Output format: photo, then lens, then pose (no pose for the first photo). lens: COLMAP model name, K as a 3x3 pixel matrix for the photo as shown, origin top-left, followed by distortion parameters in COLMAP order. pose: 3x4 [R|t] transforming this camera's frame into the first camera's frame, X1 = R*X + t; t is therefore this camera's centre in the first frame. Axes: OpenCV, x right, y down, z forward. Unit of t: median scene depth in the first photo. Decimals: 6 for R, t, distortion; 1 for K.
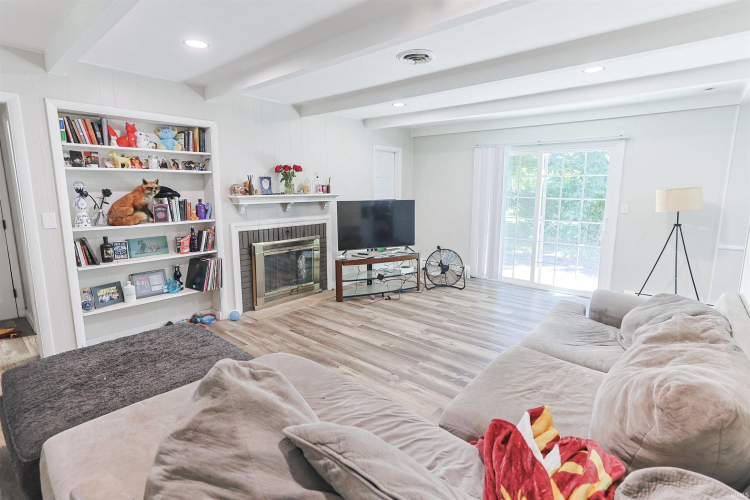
lens RADIAL K [[359.5, 0, 375.5], [0, 359.5, 246.2], [0, 0, 1]] dist [-0.010652, 0.004453]
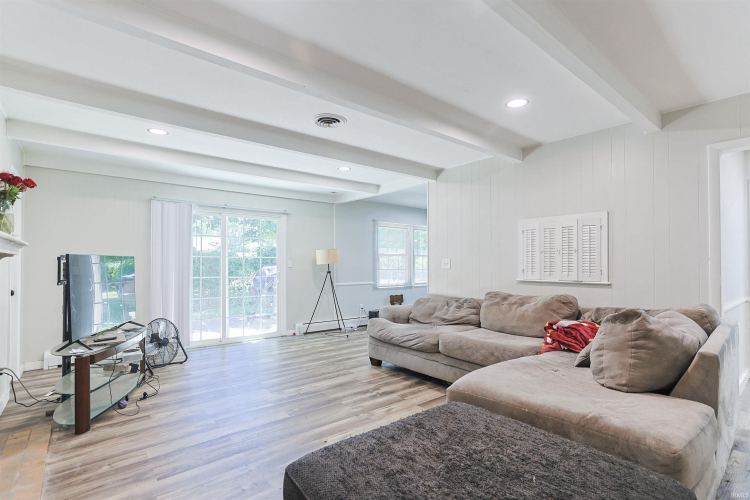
lens RADIAL K [[359.5, 0, 369.1], [0, 359.5, 252.8], [0, 0, 1]] dist [-0.010652, 0.004453]
pose [[0.187057, 0.030971, 0.981861, -0.775346], [0.158478, 0.985459, -0.061277, -0.018662], [-0.969481, 0.167066, 0.179429, 0.592335]]
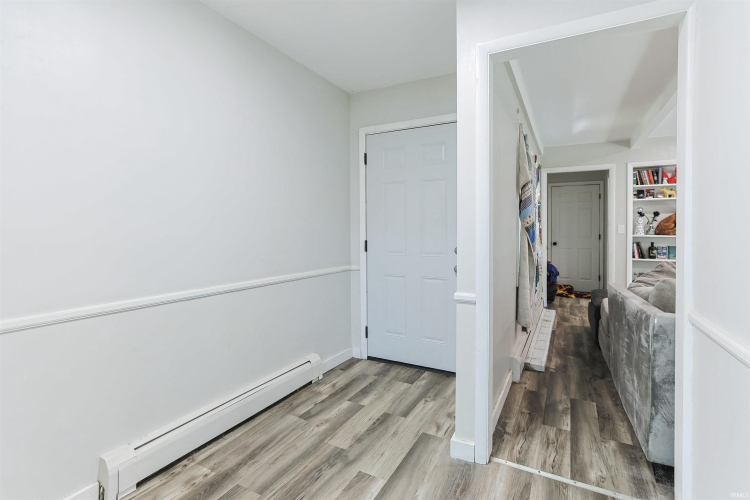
lens RADIAL K [[359.5, 0, 373.1], [0, 359.5, 226.8], [0, 0, 1]] dist [-0.010652, 0.004453]
pose [[0.203193, -0.001665, -0.979137, 0.485657], [-0.155967, 0.987175, -0.034046, 0.140775], [0.966637, 0.159631, 0.200327, -0.461457]]
